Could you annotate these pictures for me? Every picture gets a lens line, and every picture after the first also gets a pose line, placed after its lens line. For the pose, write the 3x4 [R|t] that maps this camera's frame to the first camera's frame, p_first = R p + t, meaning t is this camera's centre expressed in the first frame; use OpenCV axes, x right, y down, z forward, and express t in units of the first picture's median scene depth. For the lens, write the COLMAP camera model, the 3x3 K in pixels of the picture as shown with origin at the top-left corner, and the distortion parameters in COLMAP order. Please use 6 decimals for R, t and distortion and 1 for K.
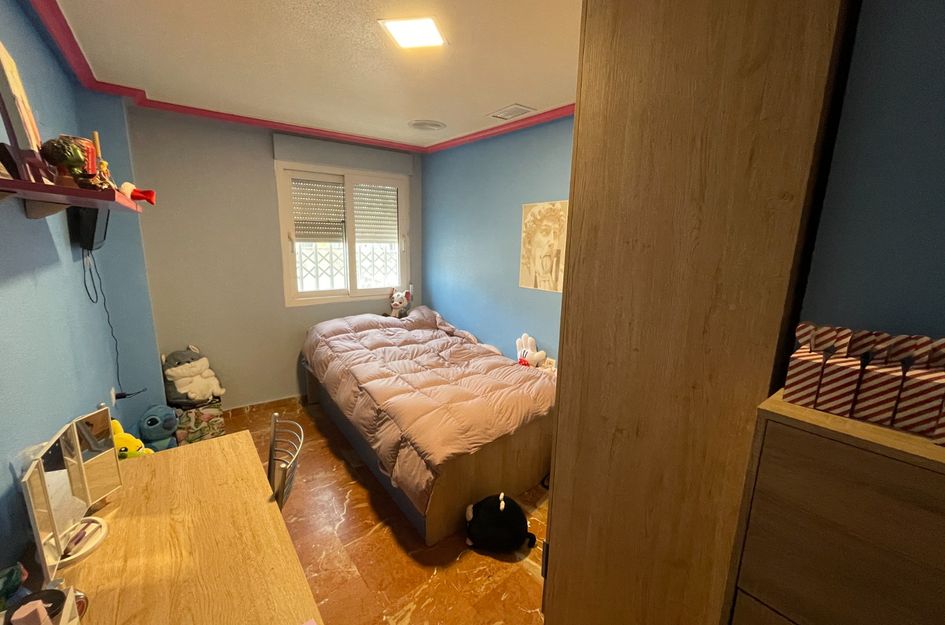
lens RADIAL K [[380.5, 0, 468.3], [0, 380.5, 311.5], [0, 0, 1]] dist [-0.003334, 0.000346]
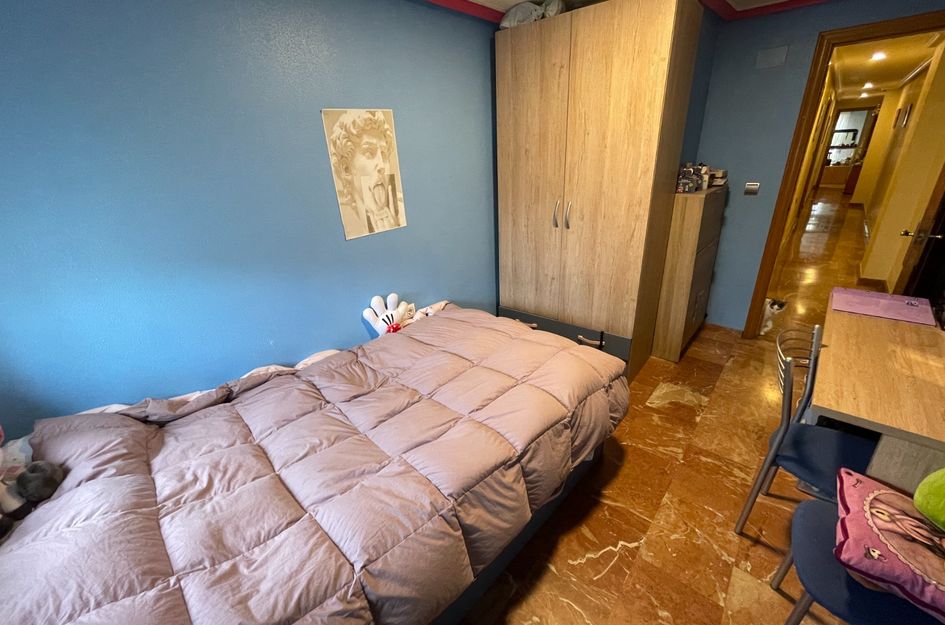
lens RADIAL K [[380.5, 0, 468.3], [0, 380.5, 311.5], [0, 0, 1]] dist [-0.003334, 0.000346]
pose [[-0.169152, -0.393506, 0.903626, -0.620560], [0.239491, 0.872948, 0.424977, -0.207646], [-0.956050, 0.288296, -0.053420, 0.945895]]
